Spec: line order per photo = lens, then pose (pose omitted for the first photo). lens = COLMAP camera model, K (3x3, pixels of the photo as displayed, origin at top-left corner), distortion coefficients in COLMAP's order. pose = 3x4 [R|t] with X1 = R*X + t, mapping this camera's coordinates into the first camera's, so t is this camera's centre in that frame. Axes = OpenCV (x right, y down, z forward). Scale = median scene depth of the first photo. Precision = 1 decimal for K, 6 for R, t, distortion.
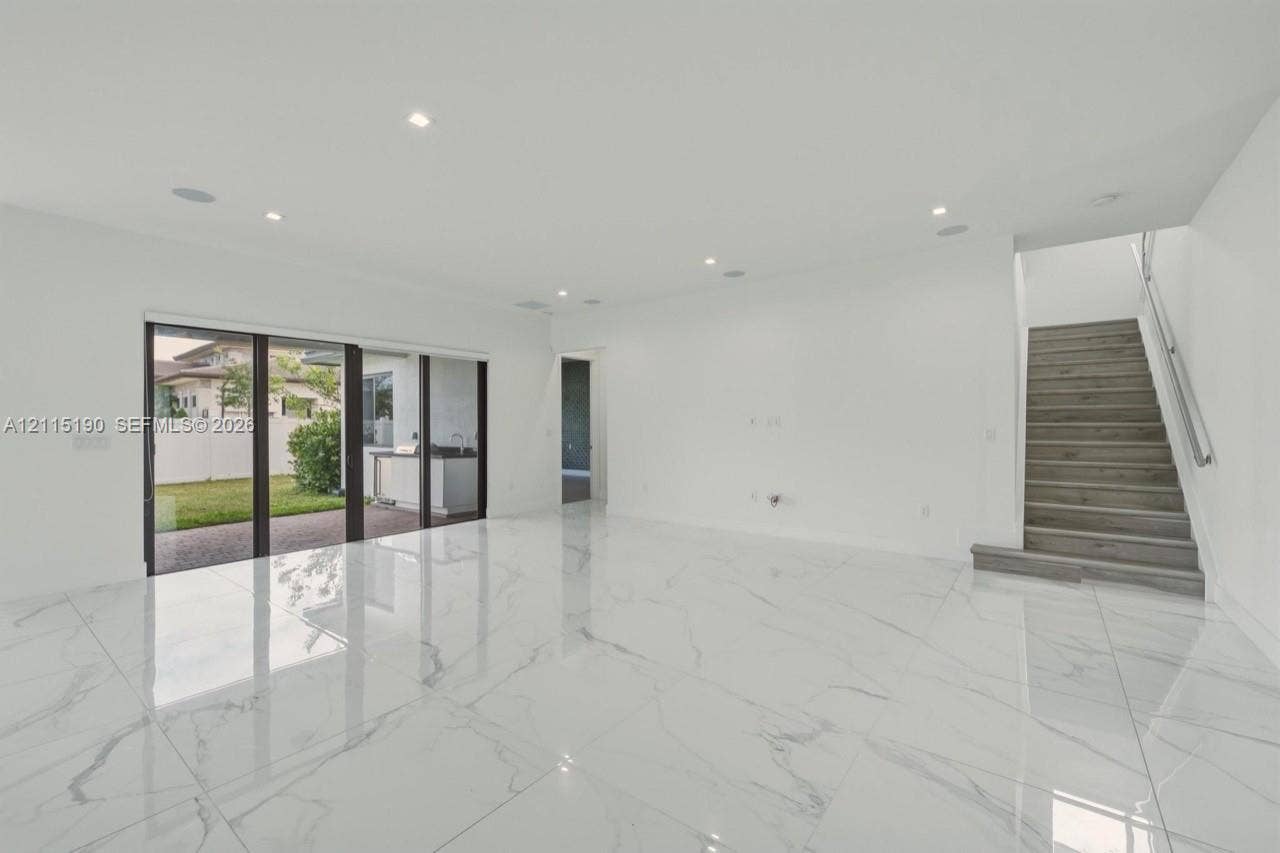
lens RADIAL K [[537.0, 0, 636.3], [0, 537.0, 423.4], [0, 0, 1]] dist [0.000159, 0.000063]
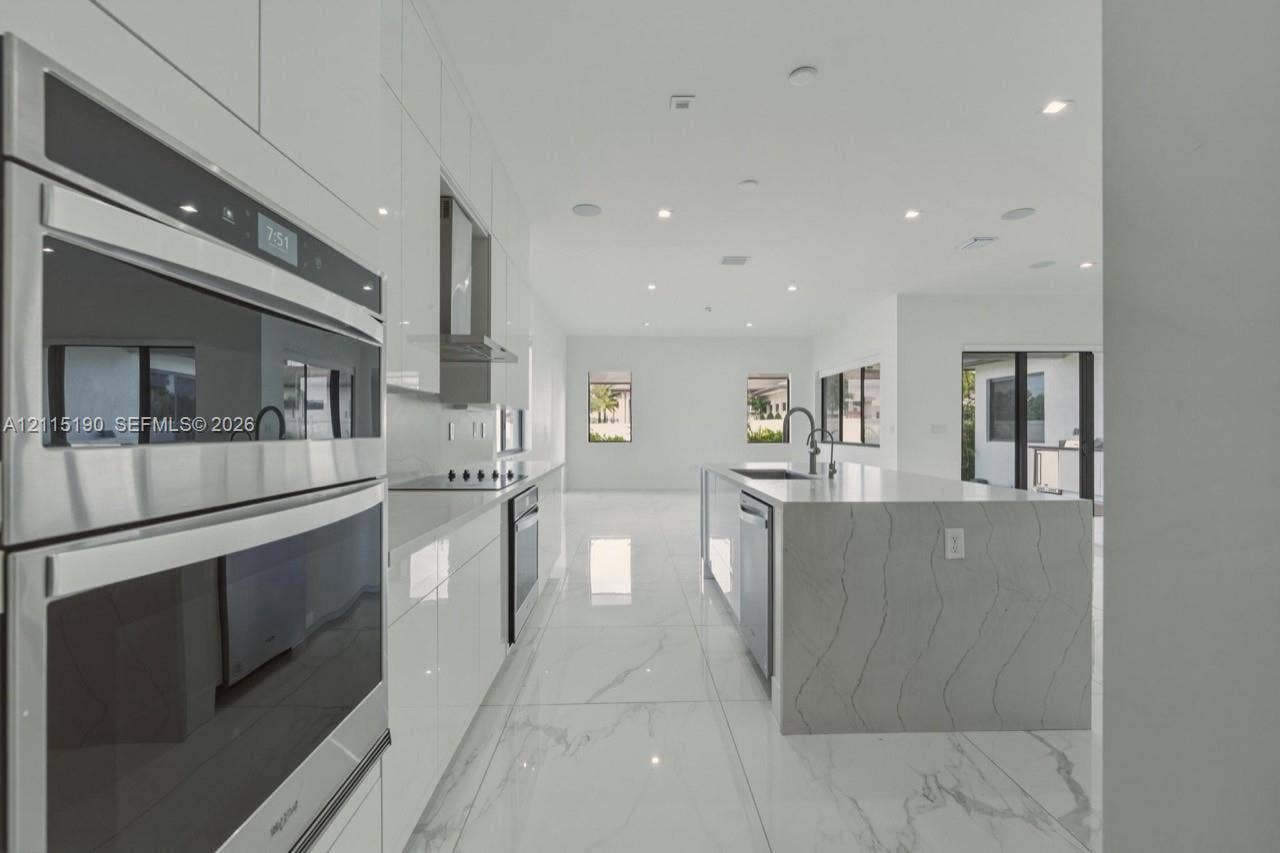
lens RADIAL K [[537.0, 0, 636.3], [0, 537.0, 423.4], [0, 0, 1]] dist [0.000159, 0.000063]
pose [[0.632106, -0.002369, -0.774878, -0.156966], [-0.000050, 0.999995, -0.003097, 0.011355], [0.774882, 0.001996, 0.632103, -0.359809]]
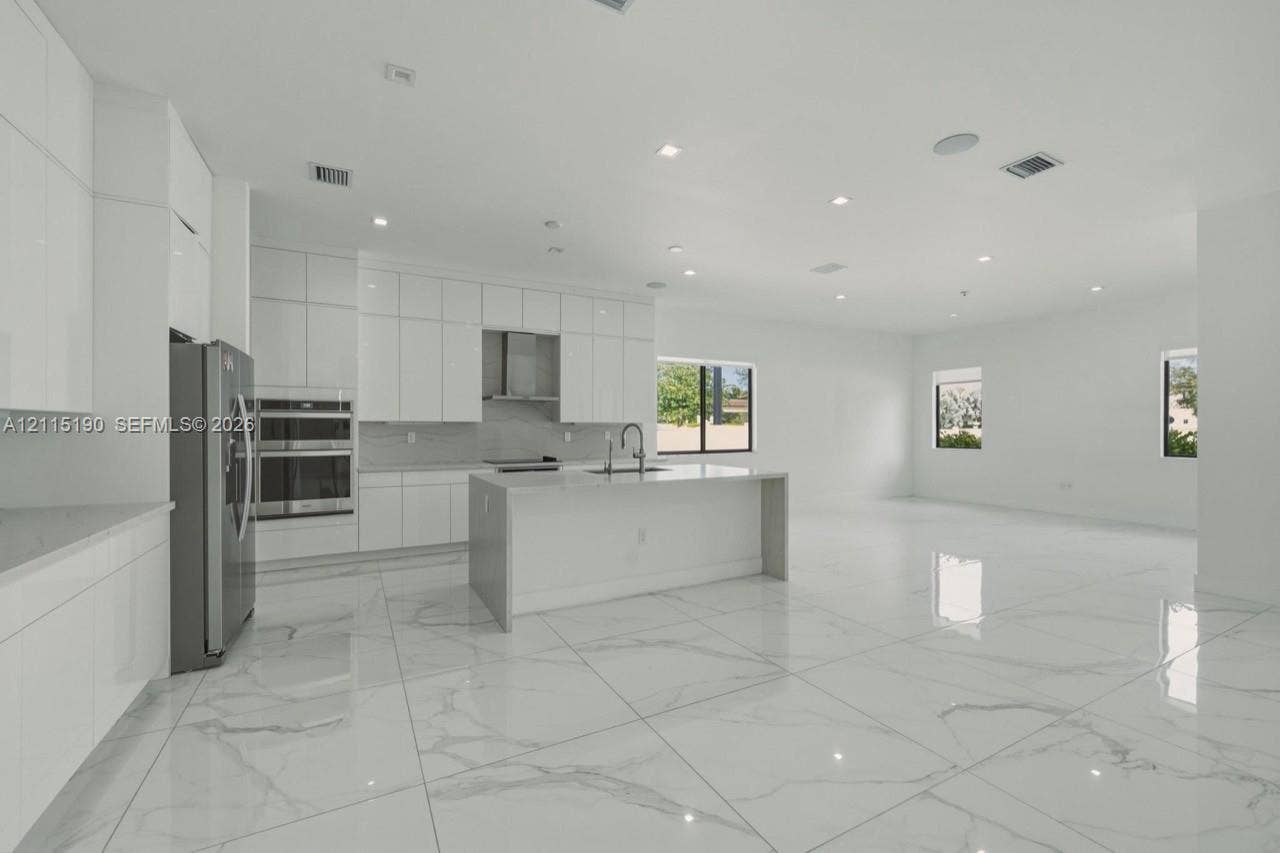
lens RADIAL K [[532.3, 0, 640.8], [0, 532.3, 425.2], [0, 0, 1]] dist [-0.000596, -0.000235]
pose [[-0.405224, -0.004409, -0.914207, 0.099824], [0.007325, 0.999941, -0.008069, 0.006068], [0.914188, -0.009967, -0.405168, 0.214924]]
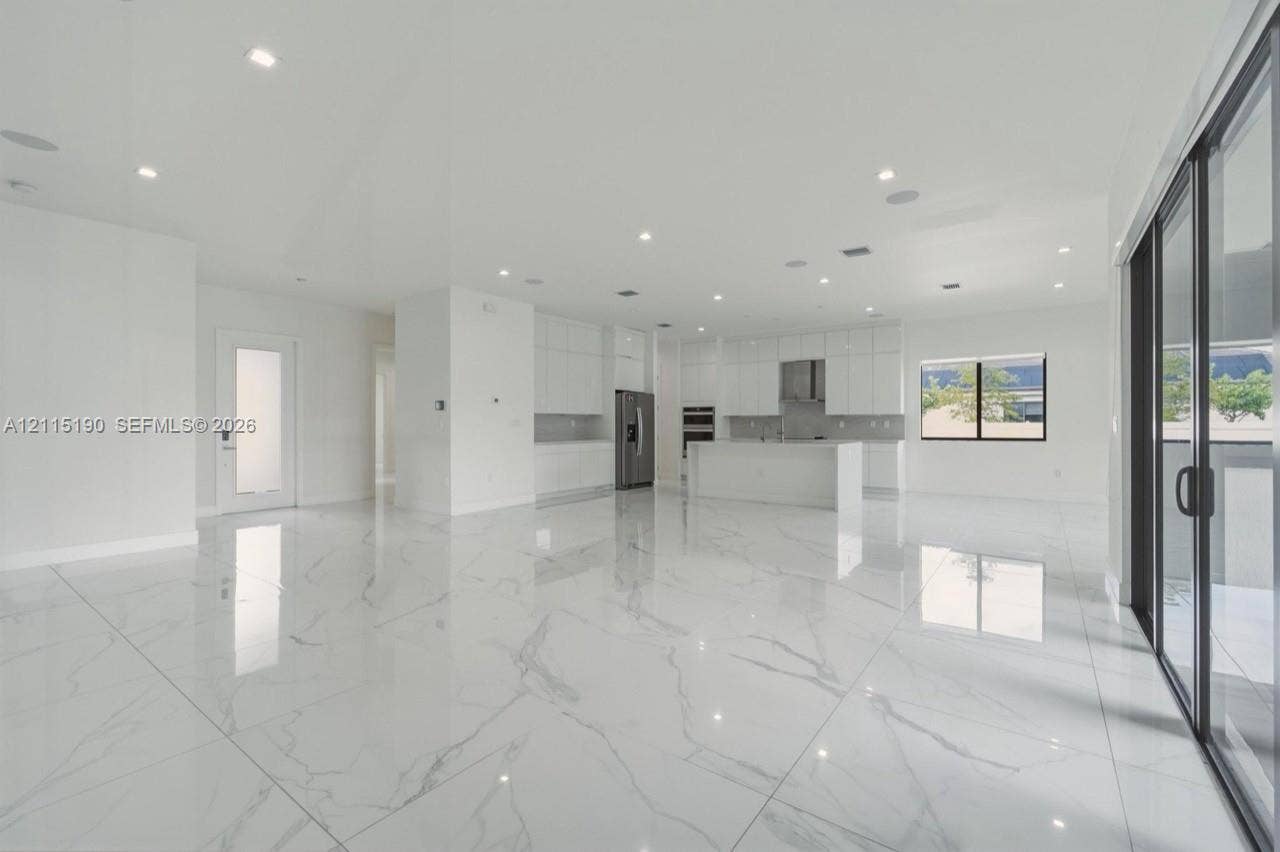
lens RADIAL K [[532.3, 0, 640.8], [0, 532.3, 424.7], [0, 0, 1]] dist [-0.000596, -0.000235]
pose [[-0.999250, 0.006212, -0.038219, -0.099190], [0.006233, 0.999980, -0.000439, 0.014245], [0.038215, -0.000677, -0.999269, 0.942195]]
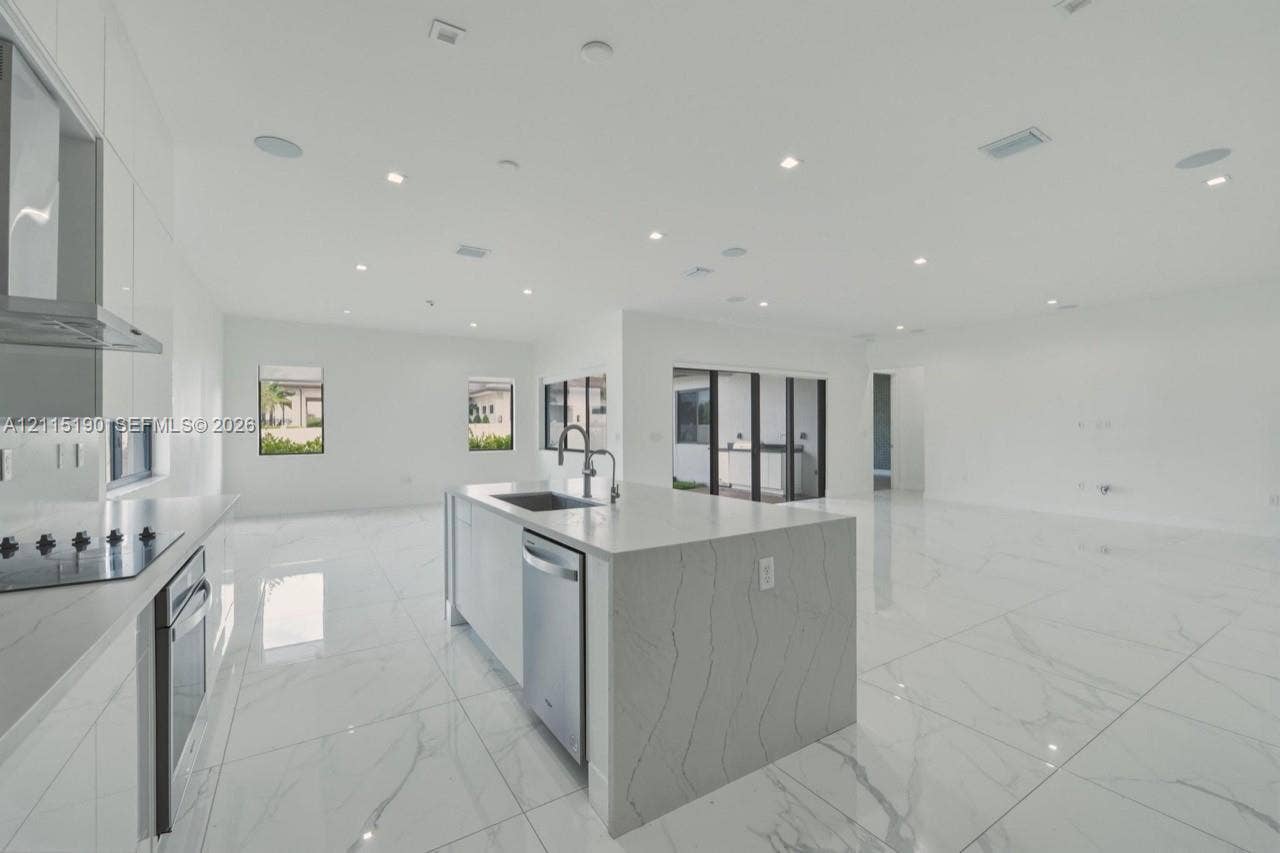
lens RADIAL K [[532.3, 0, 640.8], [0, 532.3, 425.2], [0, 0, 1]] dist [-0.000596, -0.000235]
pose [[0.944563, -0.002013, -0.328325, -0.233012], [0.001709, 0.999998, -0.001214, -0.001541], [0.328327, 0.000585, 0.944564, -0.335874]]
